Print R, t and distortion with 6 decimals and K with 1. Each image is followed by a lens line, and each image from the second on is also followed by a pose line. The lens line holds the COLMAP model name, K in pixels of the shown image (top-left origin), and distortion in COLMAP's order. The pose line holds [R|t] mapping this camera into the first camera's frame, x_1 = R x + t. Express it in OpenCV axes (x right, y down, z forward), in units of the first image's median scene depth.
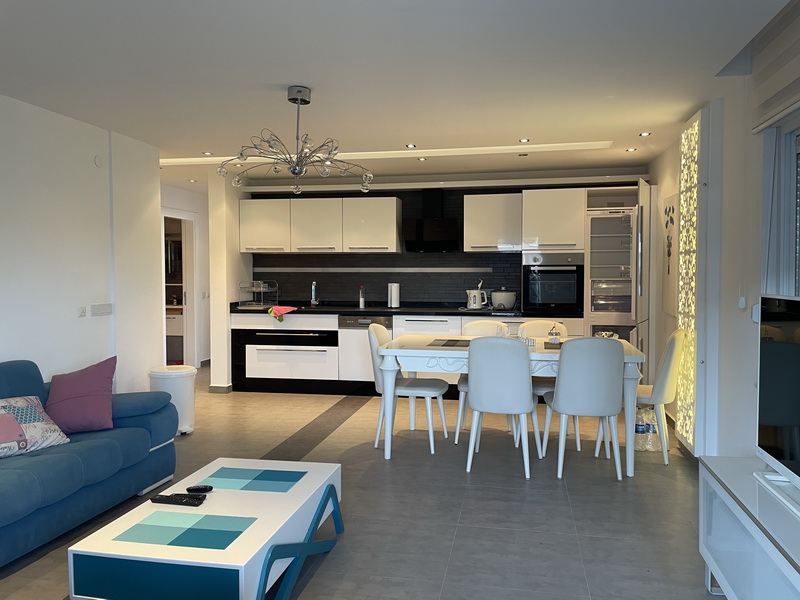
lens RADIAL K [[606.2, 0, 399.3], [0, 606.2, 294.0], [0, 0, 1]] dist [0.083217, -0.101014]
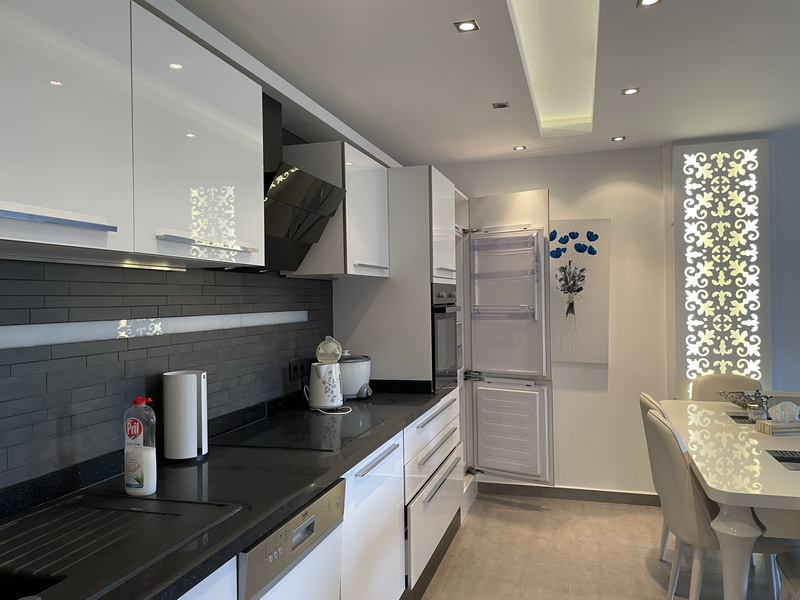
lens RADIAL K [[606.2, 0, 406.8], [0, 606.2, 297.0], [0, 0, 1]] dist [0.083217, -0.101014]
pose [[0.076759, 0.002132, 0.997047, -0.313016], [0.052567, 0.998598, -0.006182, -0.048962], [-0.995663, 0.052886, 0.076539, 0.924185]]
